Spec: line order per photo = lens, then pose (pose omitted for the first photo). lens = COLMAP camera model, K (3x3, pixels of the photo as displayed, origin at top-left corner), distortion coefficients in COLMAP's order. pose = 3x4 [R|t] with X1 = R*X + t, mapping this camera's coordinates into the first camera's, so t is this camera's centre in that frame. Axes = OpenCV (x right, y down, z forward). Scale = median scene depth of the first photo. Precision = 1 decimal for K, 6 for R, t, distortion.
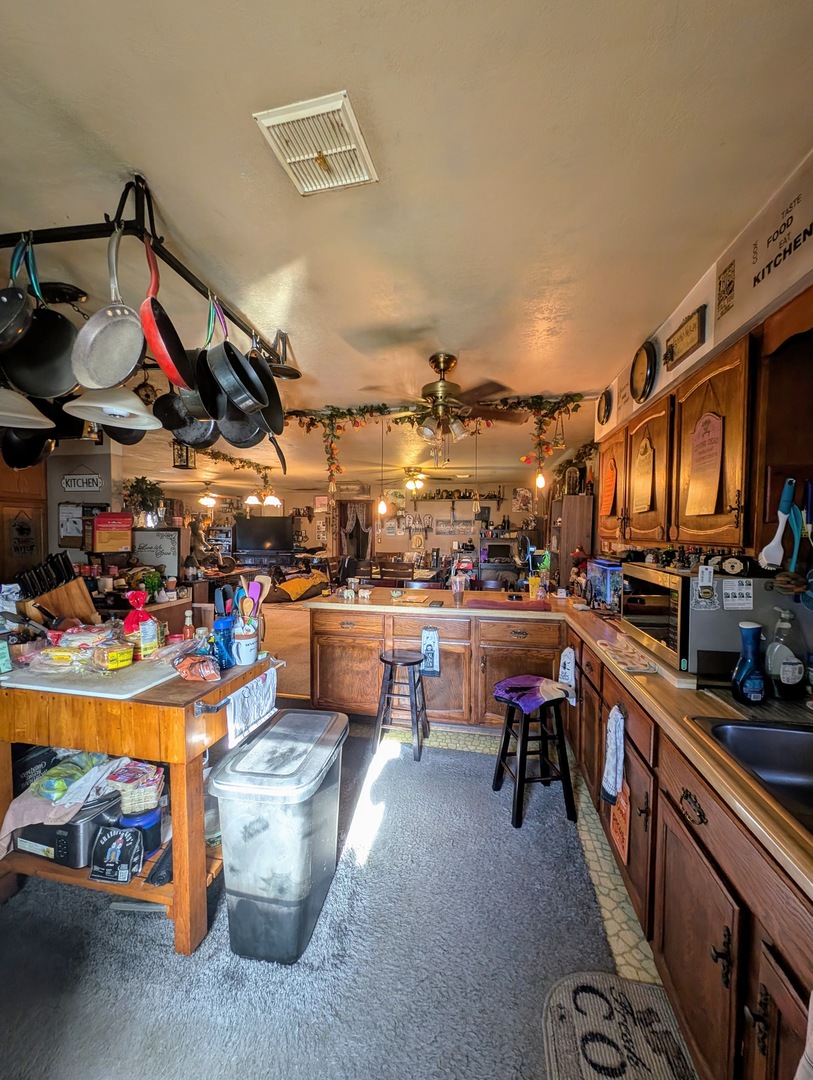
lens RADIAL K [[404.5, 0, 404.3], [0, 404.5, 545.1], [0, 0, 1]] dist [-0.004010, -0.000134]
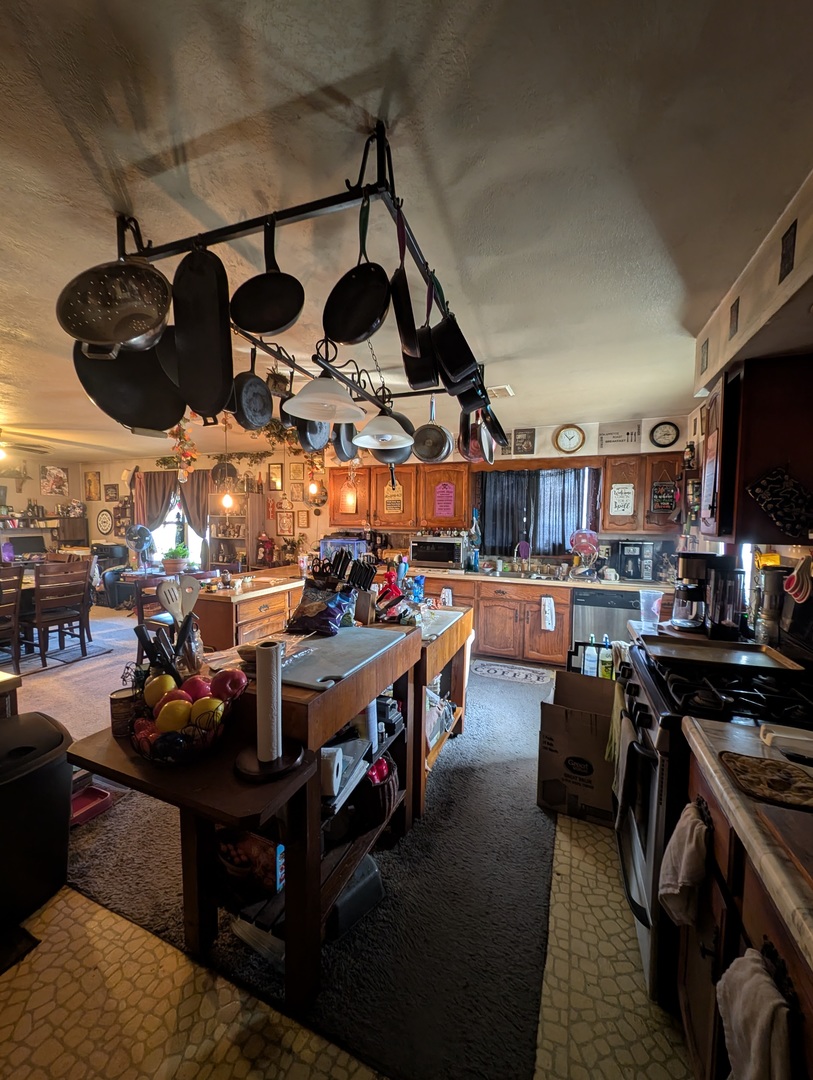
lens RADIAL K [[404.5, 0, 408.3], [0, 404.5, 541.0], [0, 0, 1]] dist [-0.004010, -0.000134]
pose [[0.179168, -0.060999, 0.981926, -0.404066], [0.030852, 0.997933, 0.056364, -0.013139], [-0.983335, 0.020196, 0.180680, 0.139793]]
